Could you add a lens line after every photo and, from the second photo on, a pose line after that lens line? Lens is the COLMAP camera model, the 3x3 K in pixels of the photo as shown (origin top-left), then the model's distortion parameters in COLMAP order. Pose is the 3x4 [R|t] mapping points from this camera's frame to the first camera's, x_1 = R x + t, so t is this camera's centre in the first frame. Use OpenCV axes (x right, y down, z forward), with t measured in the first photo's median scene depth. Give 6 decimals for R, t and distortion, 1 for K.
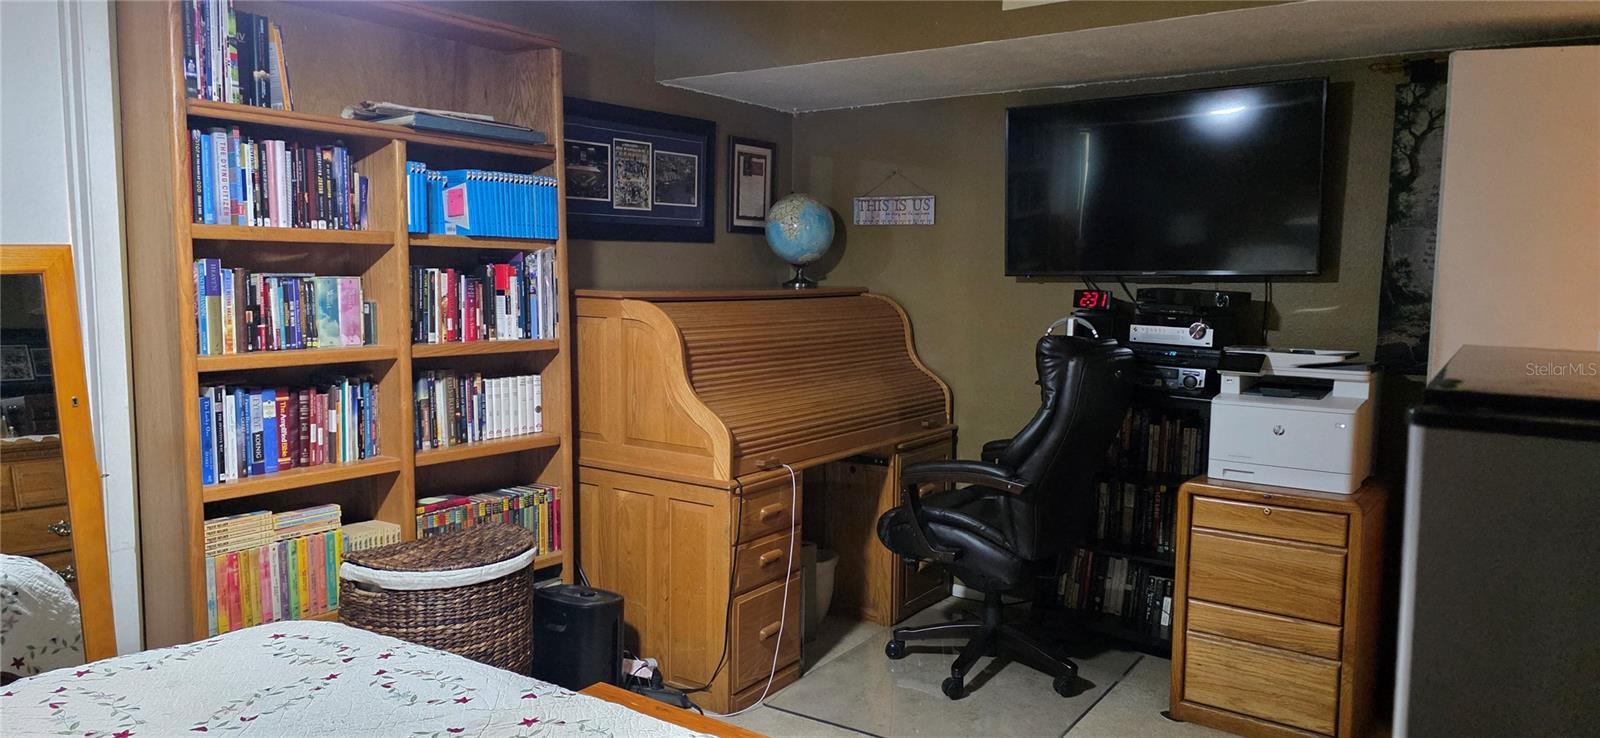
lens RADIAL K [[1077.2, 0, 793.7], [0, 1077.2, 368.0], [0, 0, 1]] dist [0.117542, -0.149759]
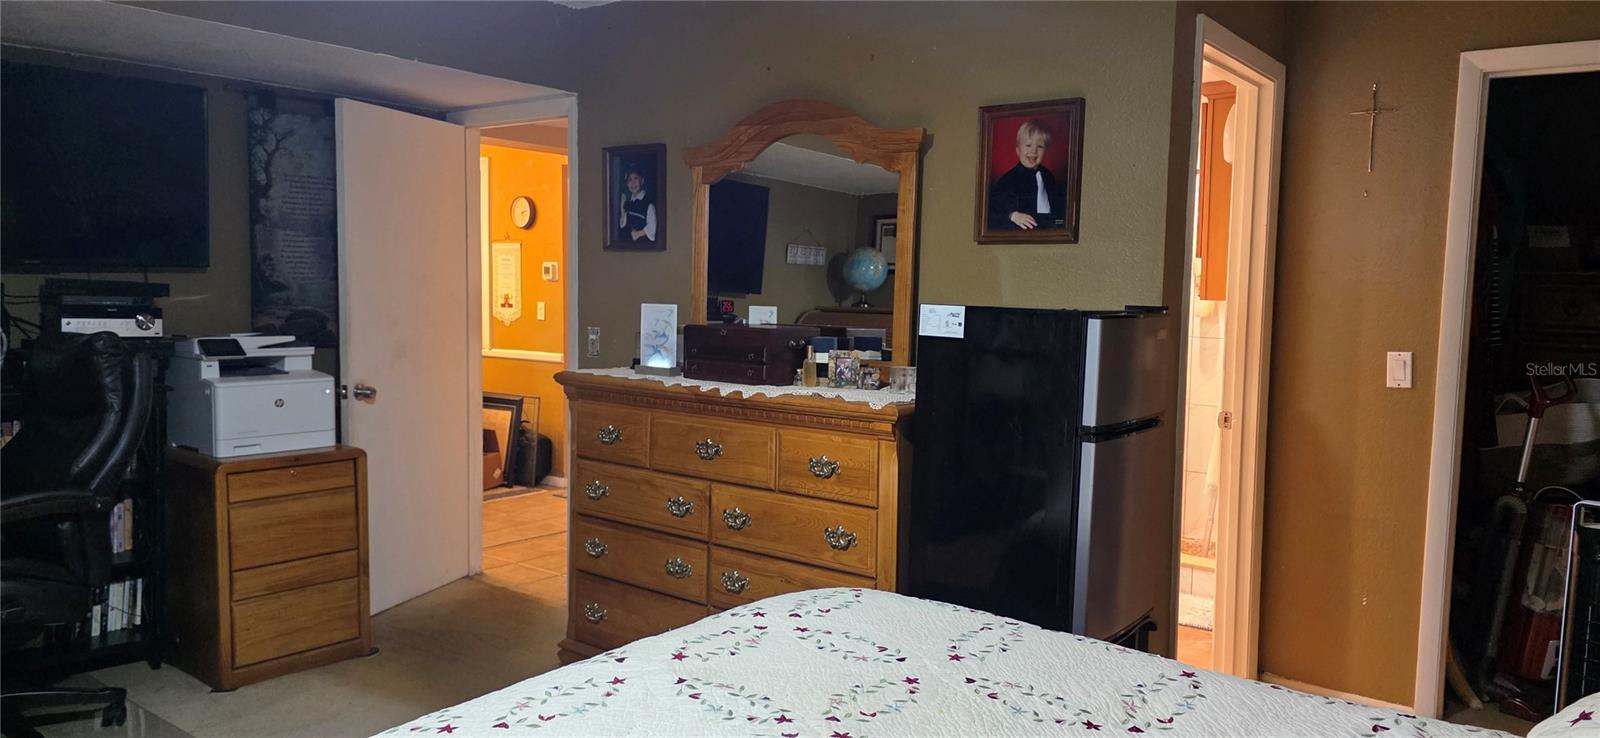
lens RADIAL K [[1077.2, 0, 793.7], [0, 1077.2, 368.0], [0, 0, 1]] dist [0.117542, -0.149759]
pose [[0.067214, -0.085049, 0.994107, -0.616678], [0.076048, 0.993899, 0.079889, -0.028085], [-0.994836, 0.070230, 0.073271, 0.354711]]
